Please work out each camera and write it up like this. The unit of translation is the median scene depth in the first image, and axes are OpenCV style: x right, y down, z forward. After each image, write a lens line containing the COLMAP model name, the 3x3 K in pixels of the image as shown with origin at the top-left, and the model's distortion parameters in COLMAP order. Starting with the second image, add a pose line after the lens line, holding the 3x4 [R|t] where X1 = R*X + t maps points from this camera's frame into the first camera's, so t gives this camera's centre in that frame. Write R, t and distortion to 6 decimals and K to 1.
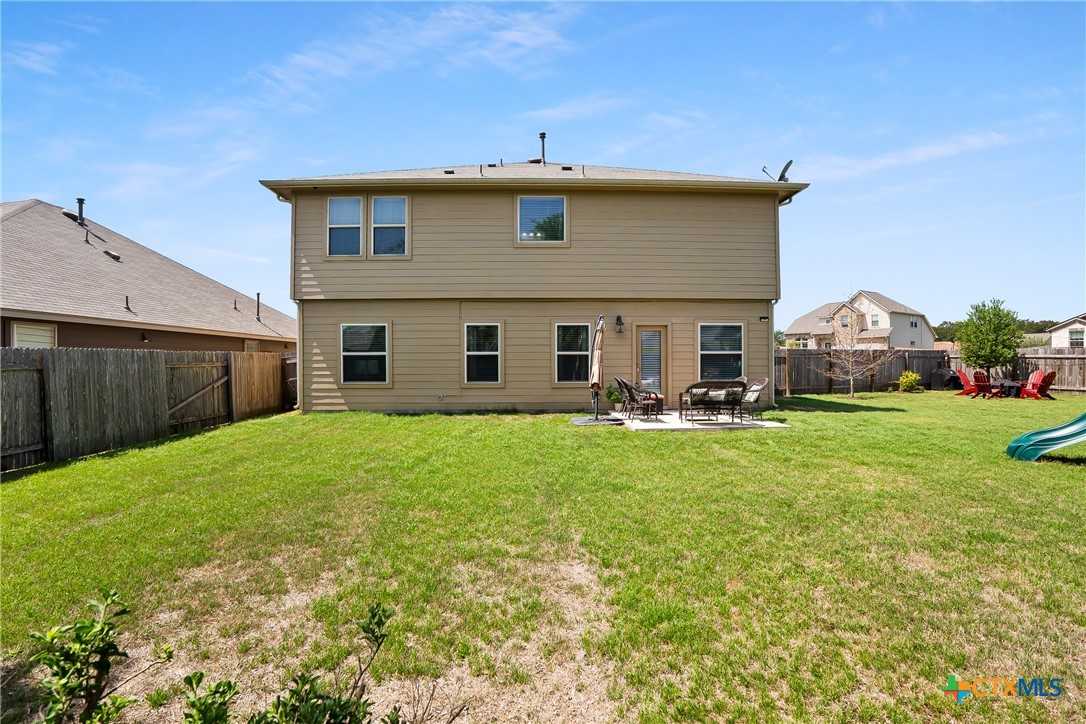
lens RADIAL K [[465.7, 0, 543.4], [0, 465.7, 365.5], [0, 0, 1]] dist [0.000460, 0.000220]
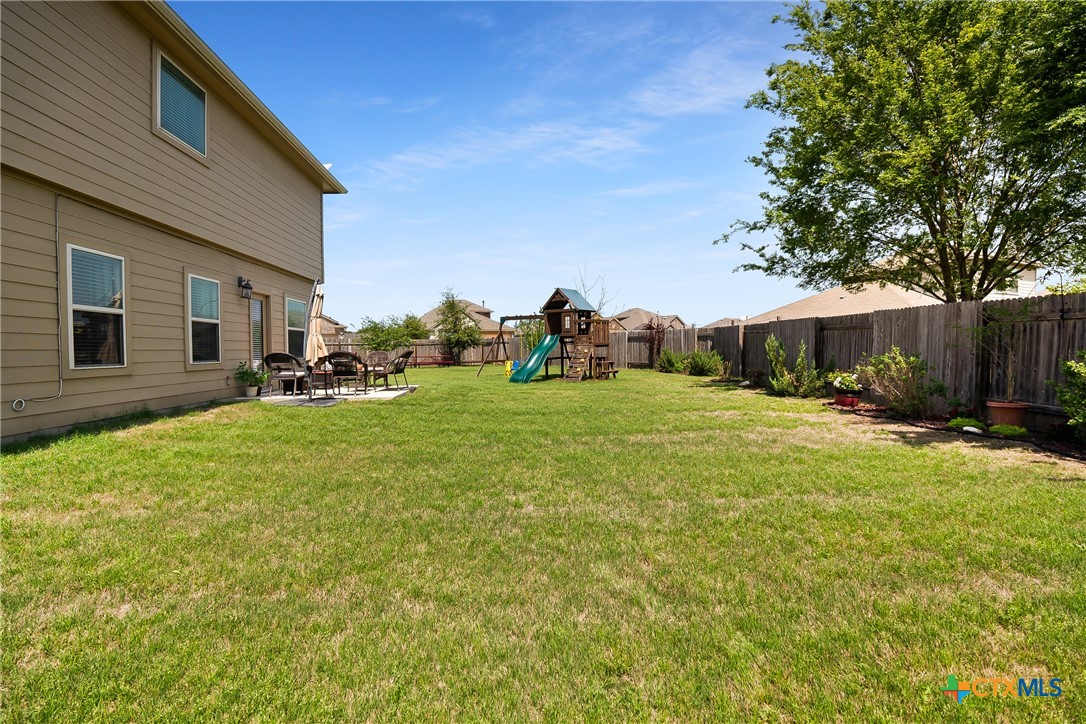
lens RADIAL K [[479.6, 0, 543.0], [0, 479.6, 362.0], [0, 0, 1]] dist [0.000019, 0.000058]
pose [[0.024590, -0.025845, 0.999363, -0.651305], [0.010178, 0.999620, 0.025601, 0.022517], [-0.999646, 0.009542, 0.024844, 0.493060]]
